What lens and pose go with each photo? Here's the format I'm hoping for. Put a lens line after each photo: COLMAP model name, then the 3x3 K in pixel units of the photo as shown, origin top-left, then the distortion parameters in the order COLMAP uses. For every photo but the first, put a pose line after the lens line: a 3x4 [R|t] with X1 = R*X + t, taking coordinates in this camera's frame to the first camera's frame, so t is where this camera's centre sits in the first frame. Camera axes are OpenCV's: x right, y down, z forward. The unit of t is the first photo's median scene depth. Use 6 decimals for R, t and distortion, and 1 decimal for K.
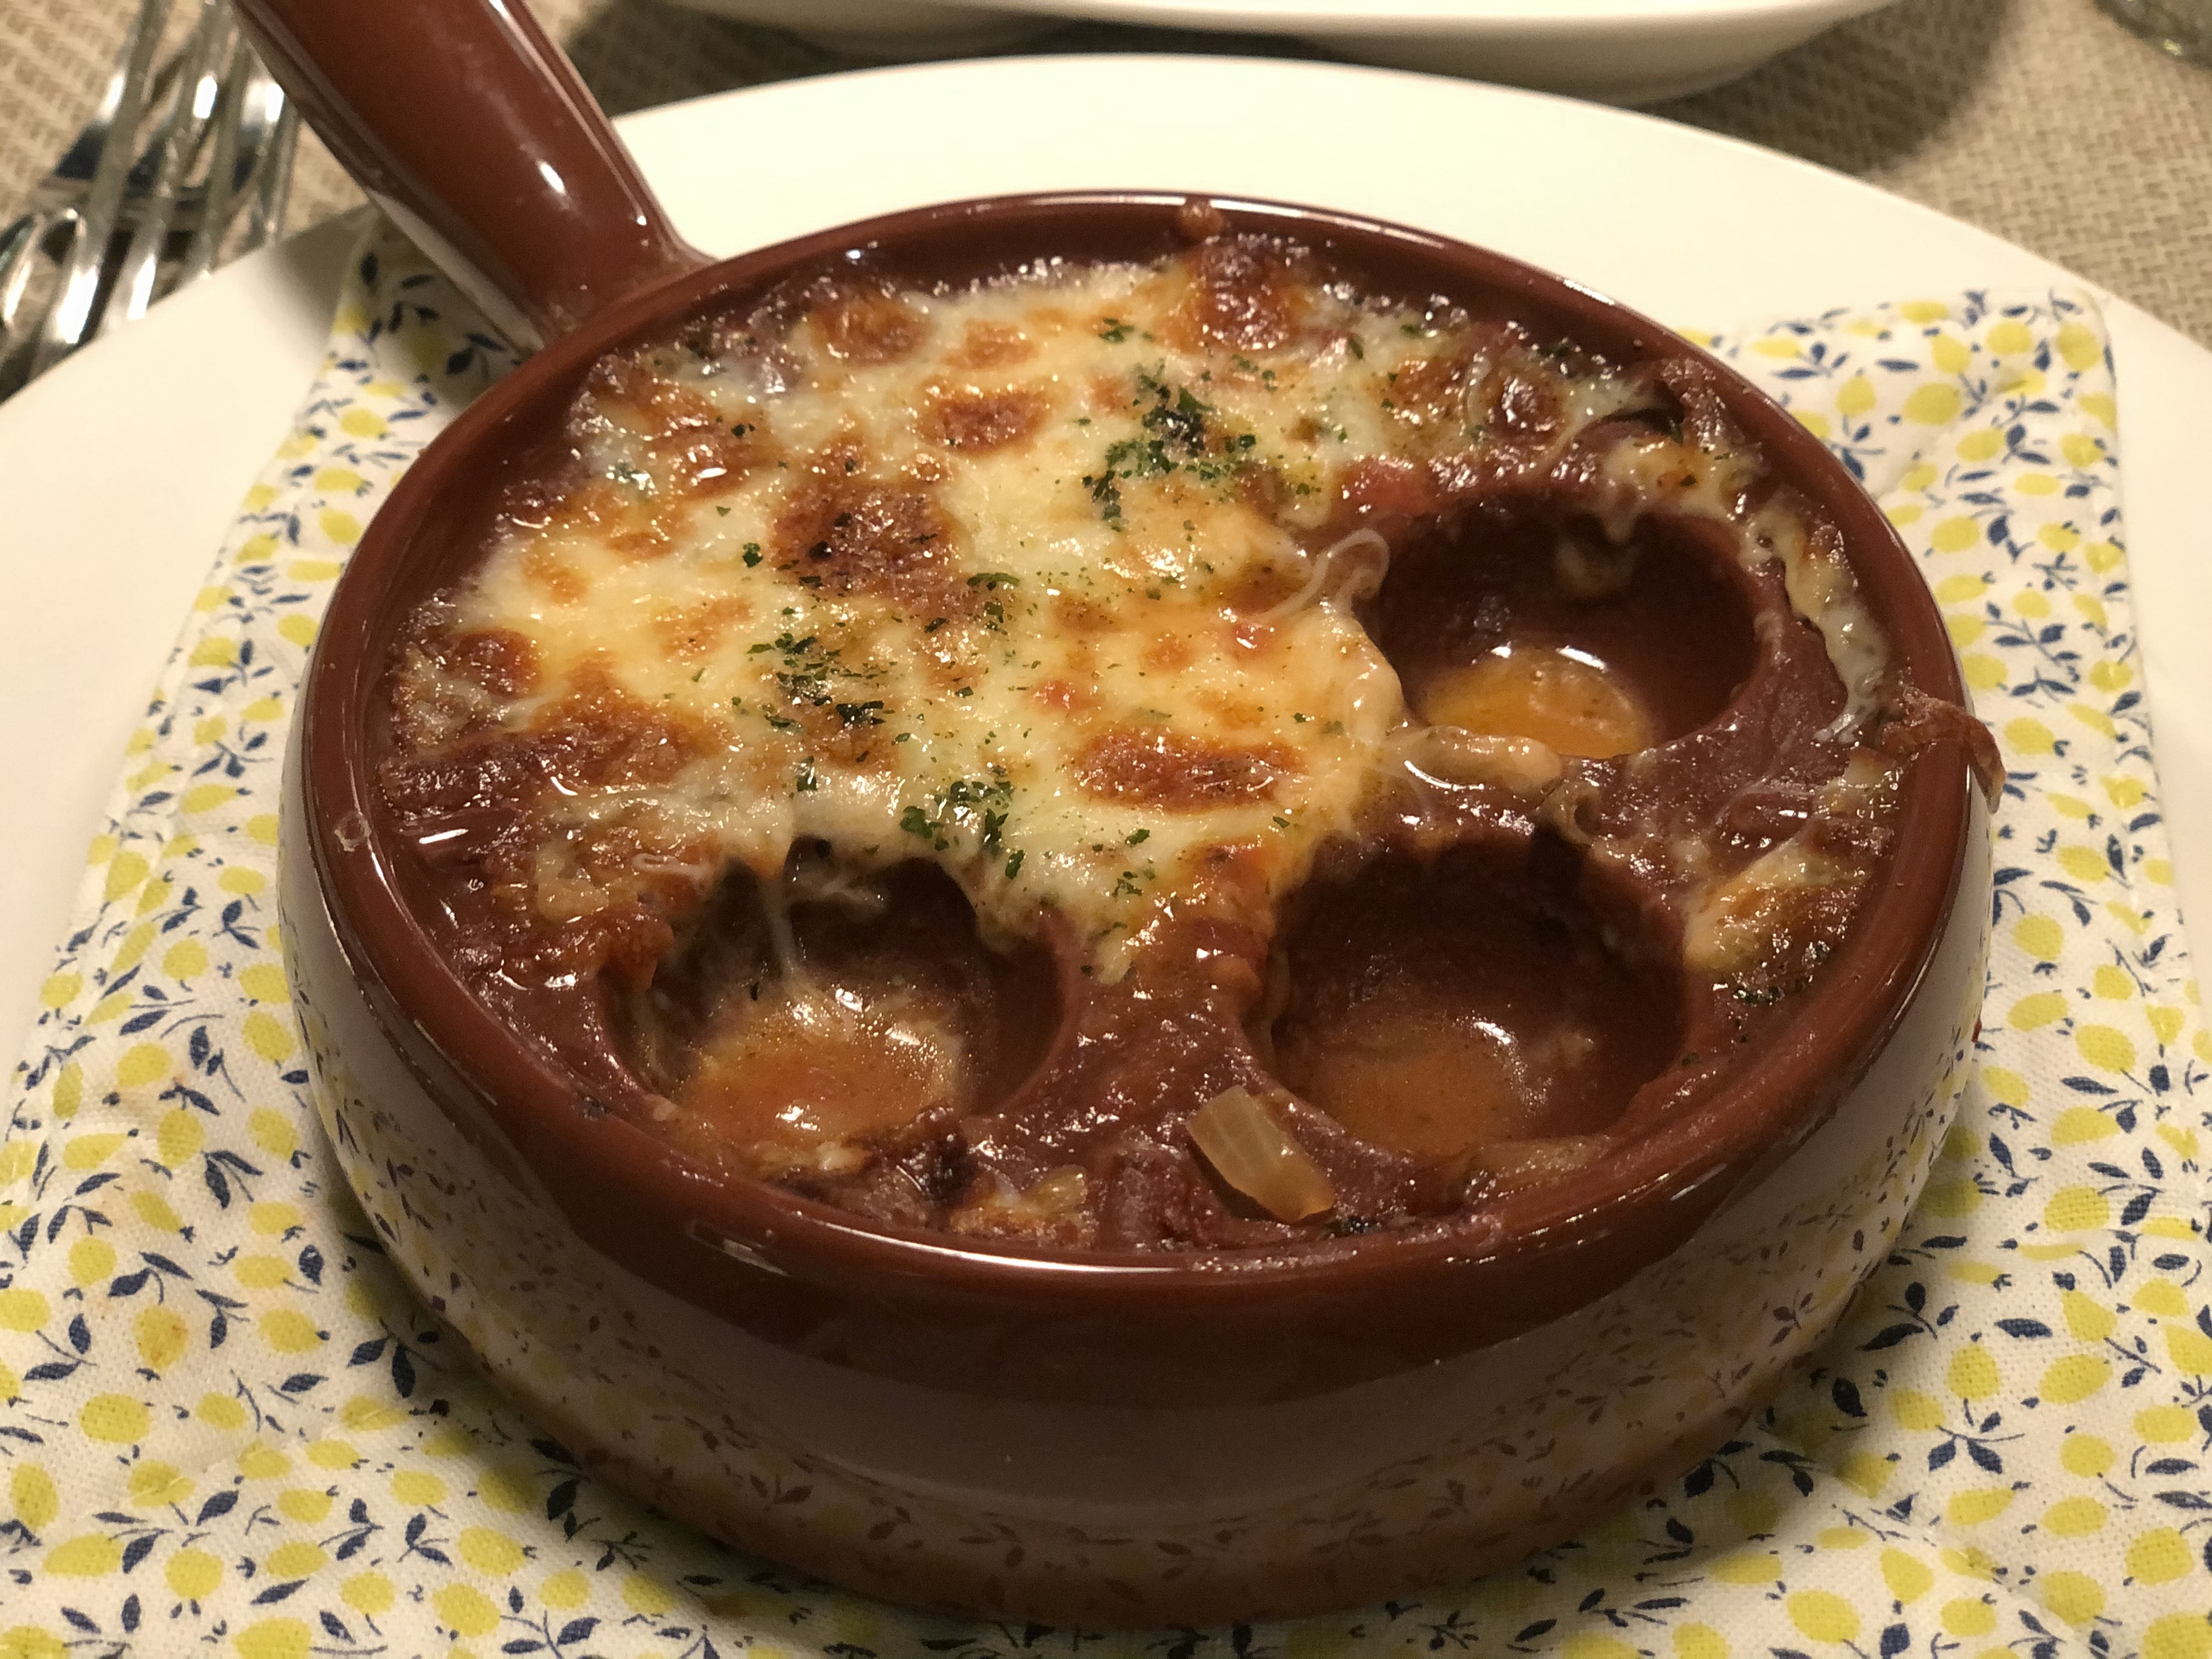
lens RADIAL K [[3282.4, 0, 1295.9], [0, 3282.4, 820.2], [0, 0, 1]] dist [0.200670, -1.550832]
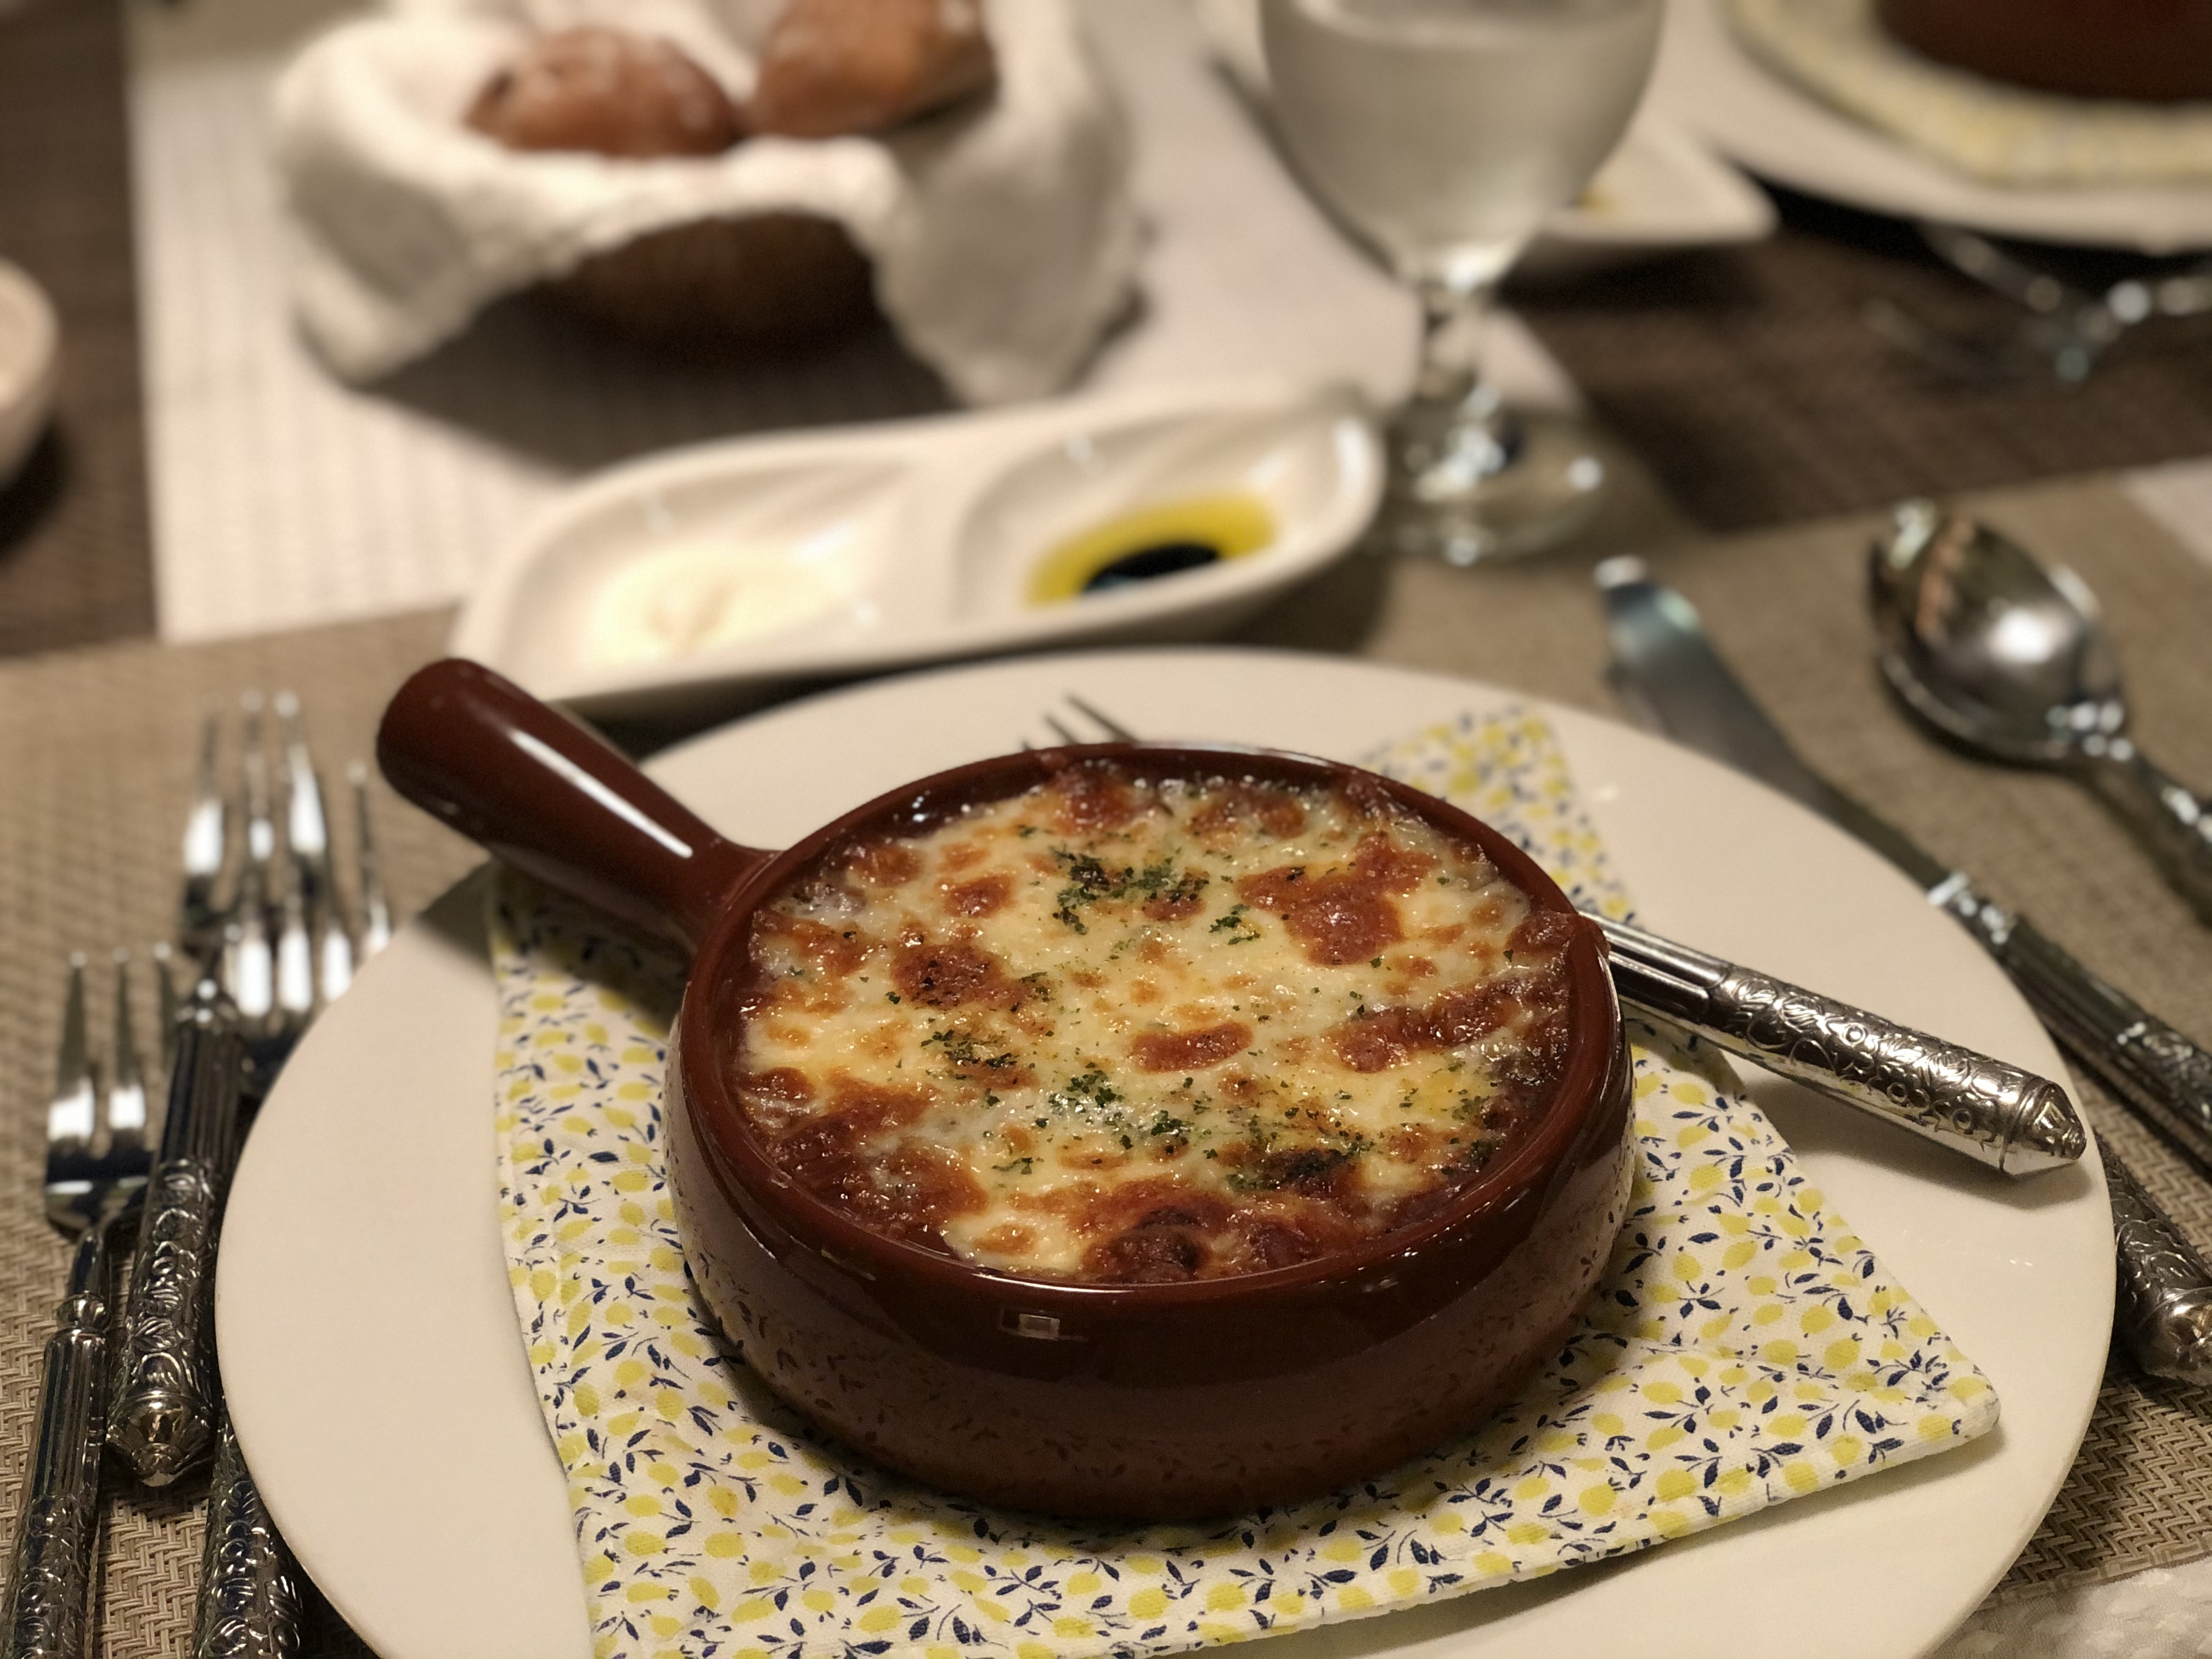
lens RADIAL K [[3282.4, 0, 1295.9], [0, 3282.4, 820.2], [0, 0, 1]] dist [0.200670, -1.550832]
pose [[0.941604, -0.218673, 0.256054, -0.396550], [0.256914, 0.958116, -0.126526, 0.103965], [-0.217661, 0.184921, 0.958346, -0.714898]]
